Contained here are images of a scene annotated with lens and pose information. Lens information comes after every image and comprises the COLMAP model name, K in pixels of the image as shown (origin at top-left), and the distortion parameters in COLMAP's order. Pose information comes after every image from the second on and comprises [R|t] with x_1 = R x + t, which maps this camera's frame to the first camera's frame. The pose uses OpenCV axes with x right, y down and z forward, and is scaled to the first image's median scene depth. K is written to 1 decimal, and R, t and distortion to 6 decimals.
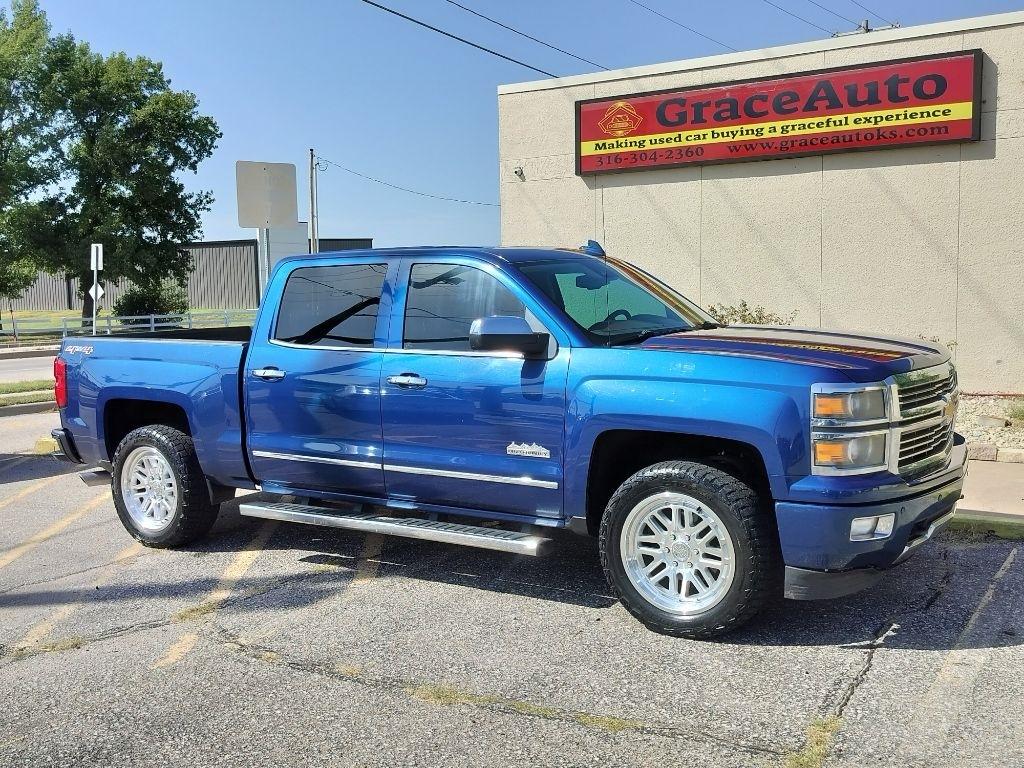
lens RADIAL K [[1031.6, 0, 502.6], [0, 1031.6, 384.4], [0, 0, 1]] dist [0.100333, -0.193519]
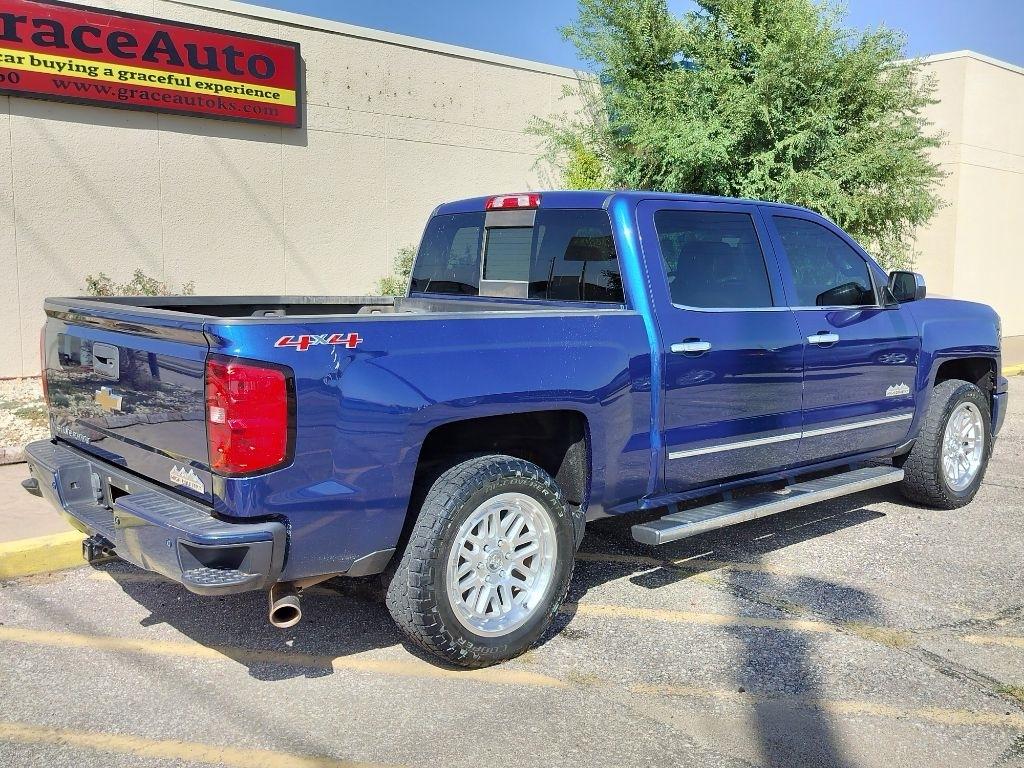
lens RADIAL K [[1019.1, 0, 493.8], [0, 1019.1, 375.3], [0, 0, 1]] dist [0.073838, -0.119456]
pose [[0.269660, -0.082688, 0.959399, -0.497032], [0.074138, 0.995132, 0.064930, -0.025158], [-0.960098, 0.053619, 0.274477, 0.468528]]
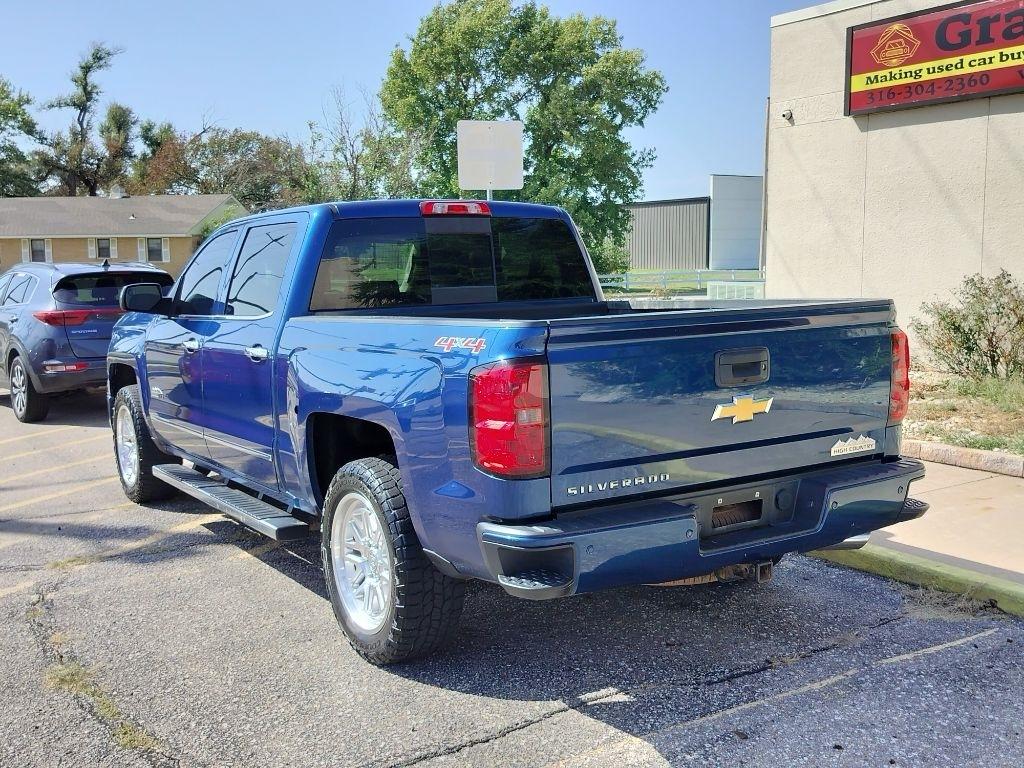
lens RADIAL K [[1075.8, 0, 492.7], [0, 1075.8, 379.9], [0, 0, 1]] dist [0.093714, -0.171526]
pose [[0.894372, 0.059613, -0.443334, 0.245473], [-0.046255, 0.998092, 0.040895, -0.012966], [0.444927, -0.016069, 0.895423, 0.090623]]
